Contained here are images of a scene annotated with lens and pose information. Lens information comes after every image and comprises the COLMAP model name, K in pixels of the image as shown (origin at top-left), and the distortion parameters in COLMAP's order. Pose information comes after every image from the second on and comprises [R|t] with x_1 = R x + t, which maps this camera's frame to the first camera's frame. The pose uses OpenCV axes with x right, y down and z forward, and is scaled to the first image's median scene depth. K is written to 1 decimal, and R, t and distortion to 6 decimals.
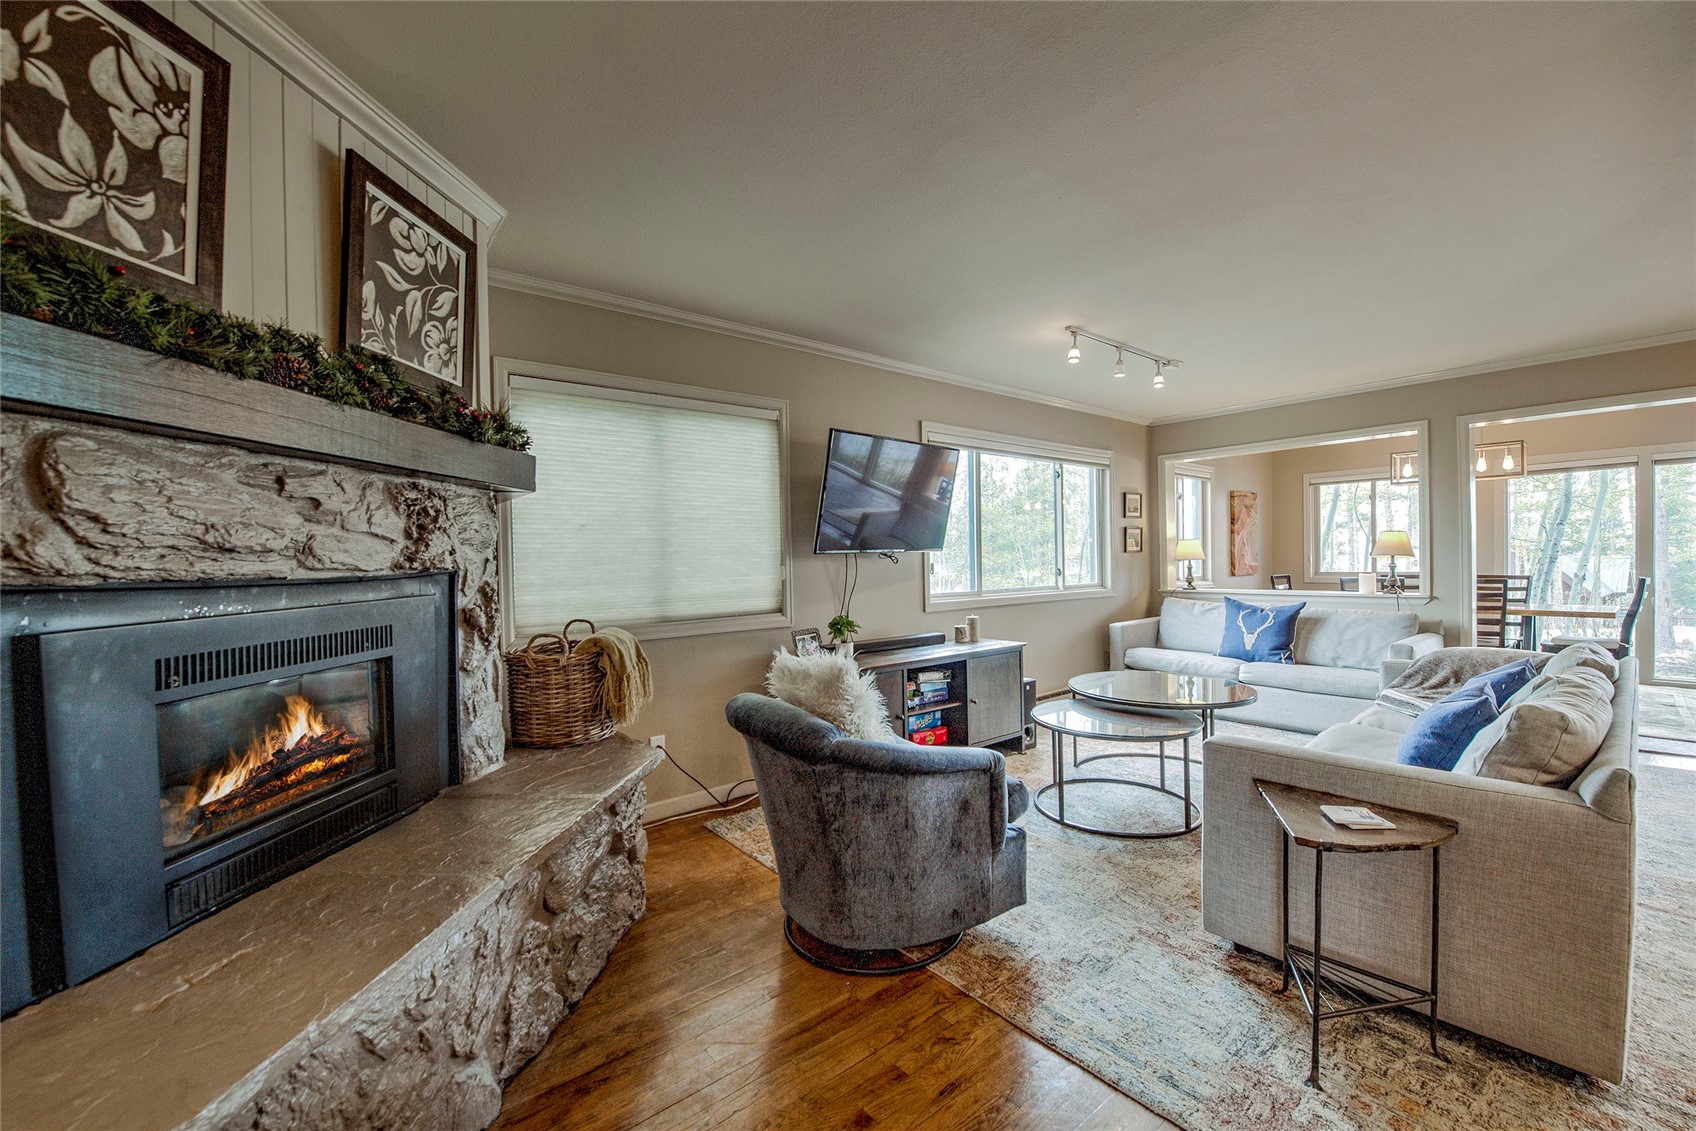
lens RADIAL K [[672.8, 0, 845.6], [0, 672.8, 568.0], [0, 0, 1]] dist [-0.013173, -0.004024]
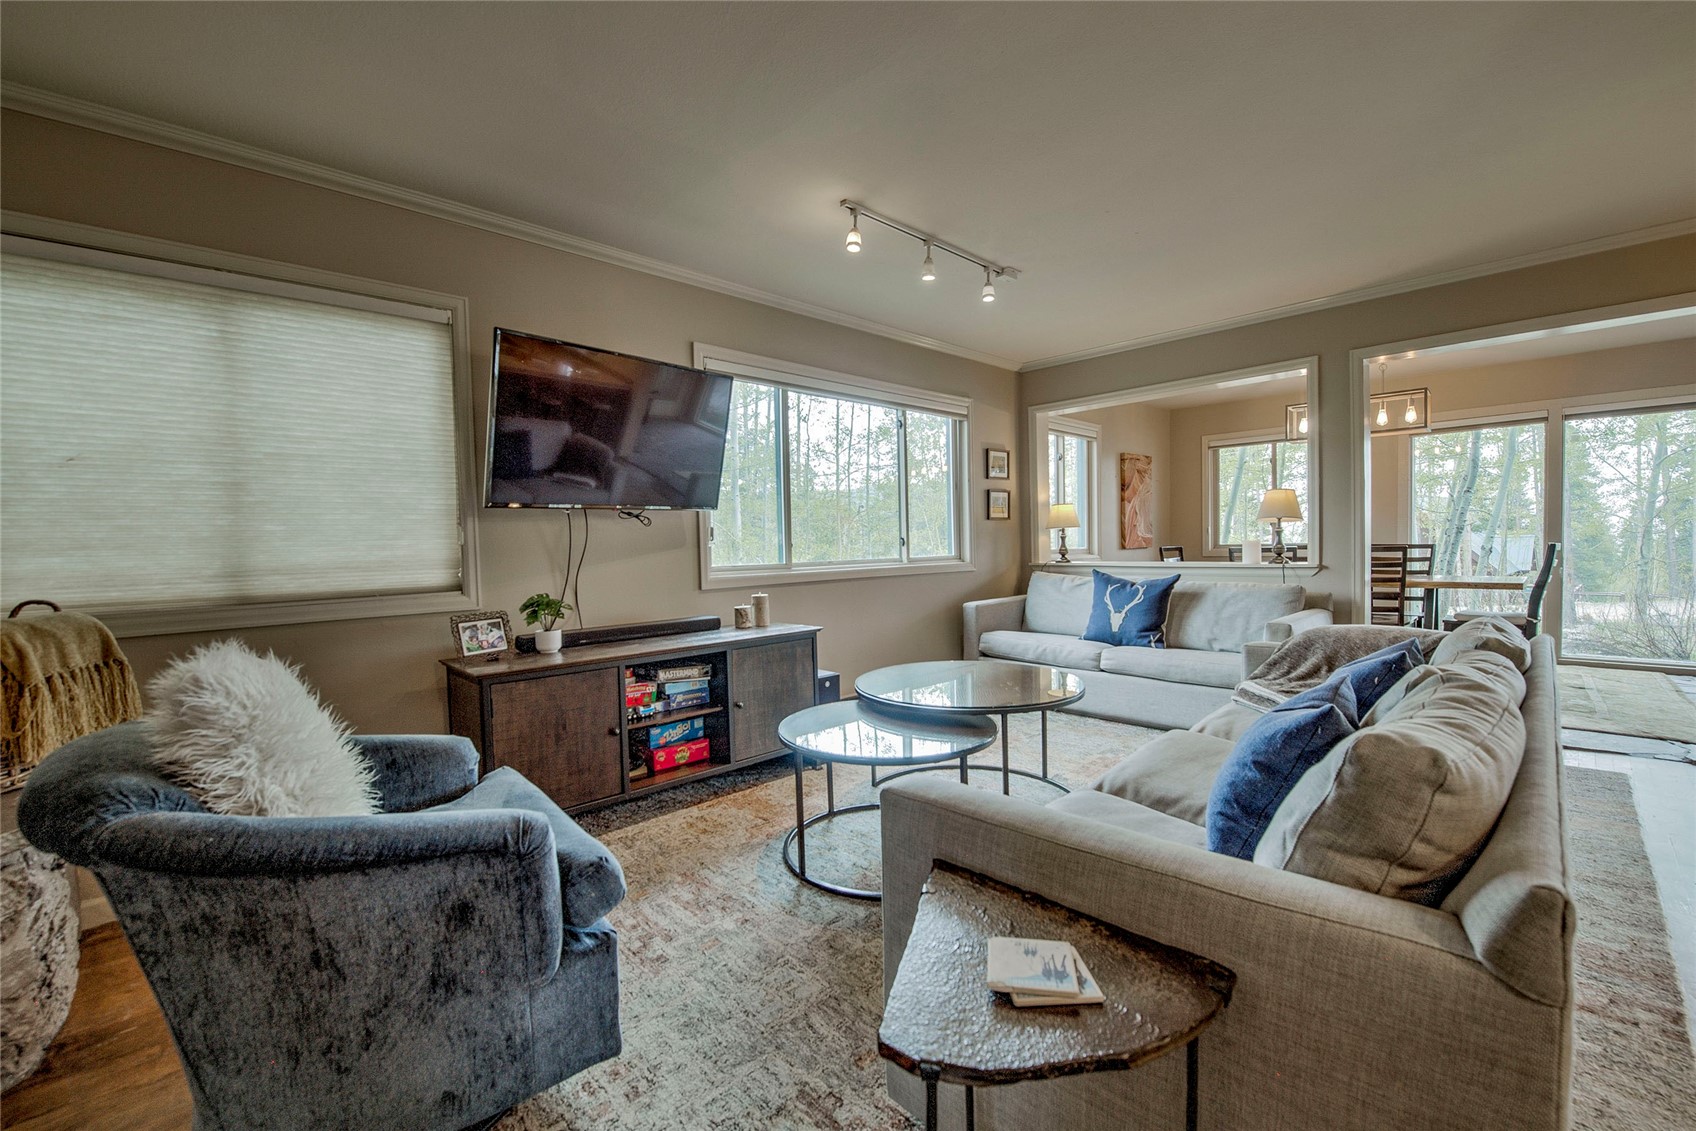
lens RADIAL K [[696.1, 0, 841.3], [0, 696.1, 567.9], [0, 0, 1]] dist [-0.010416, -0.006096]
pose [[0.996397, -0.008140, 0.084423, 0.238381], [0.006250, 0.999724, 0.022627, 0.025941], [-0.084584, -0.022018, 0.996173, 0.207973]]
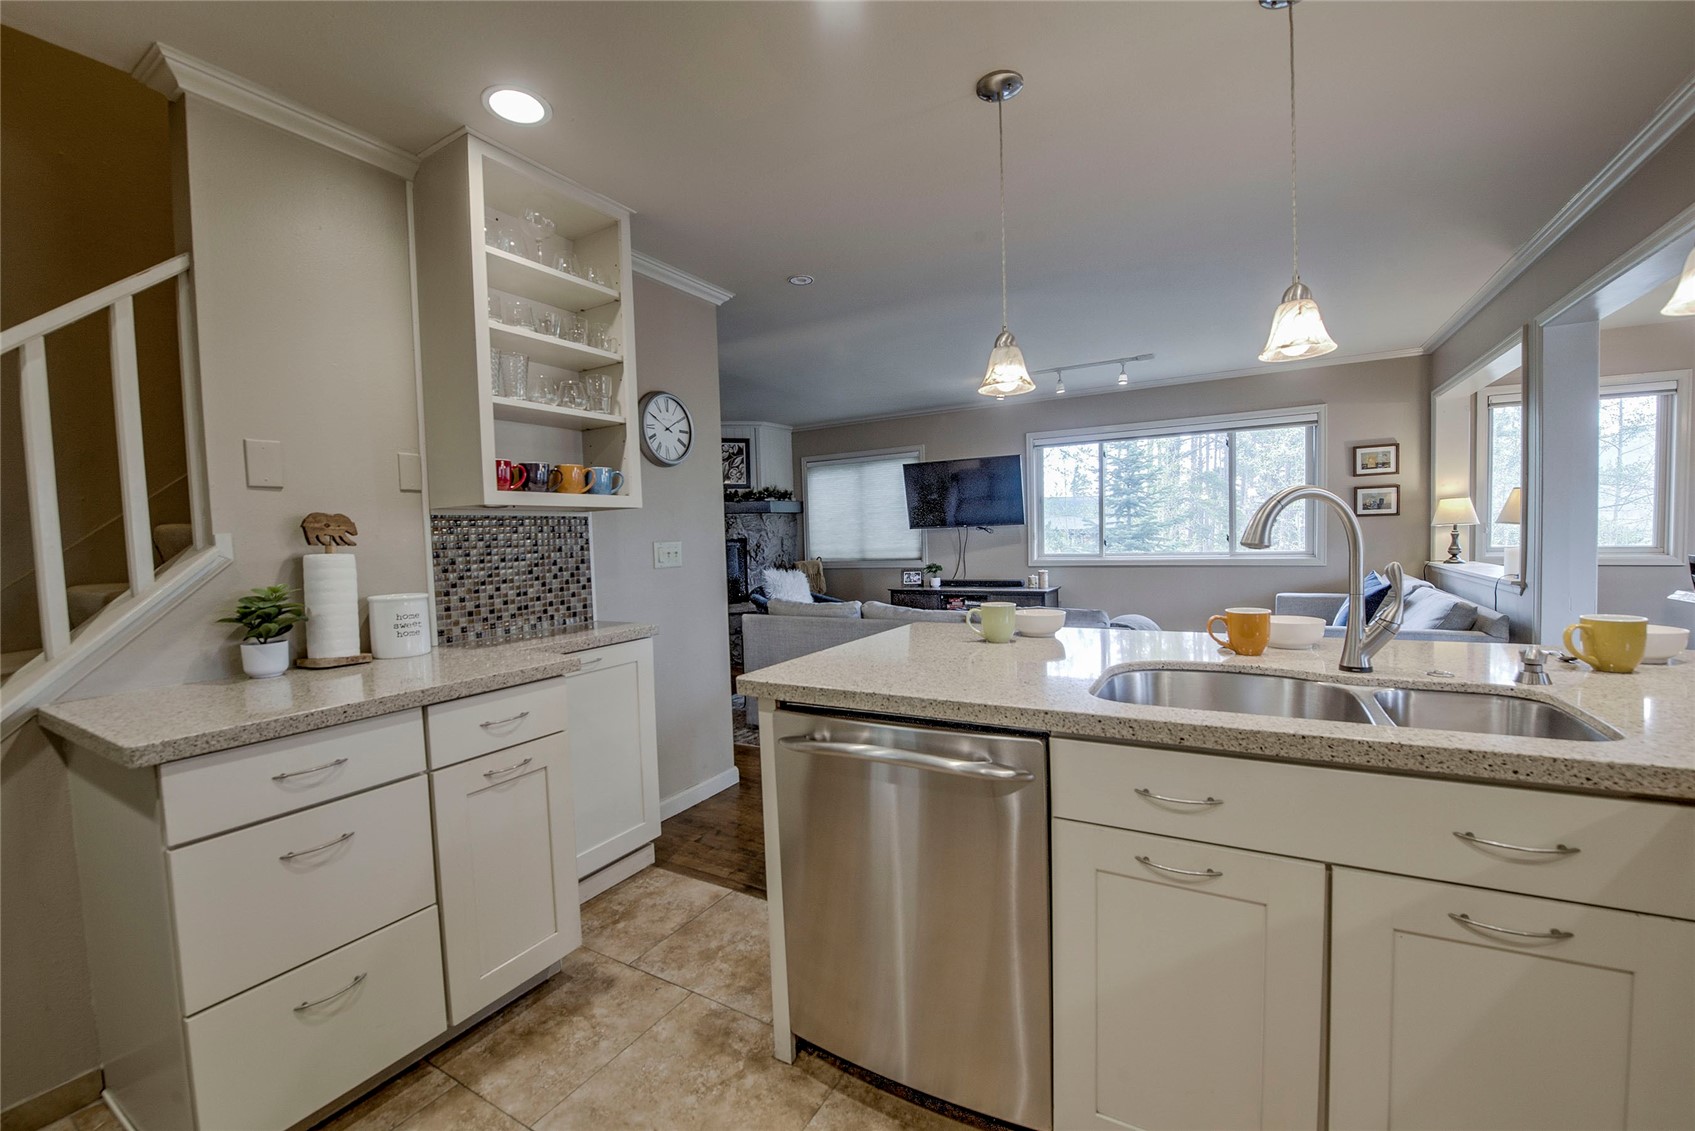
lens RADIAL K [[694.1, 0, 847.5], [0, 694.1, 565.5], [0, 0, 1]] dist [-0.011603, -0.005441]
pose [[0.364602, 0.048615, -0.929893, 1.531384], [0.012026, 0.998307, 0.056907, -0.029059], [0.931086, -0.031931, 0.363401, 0.108649]]
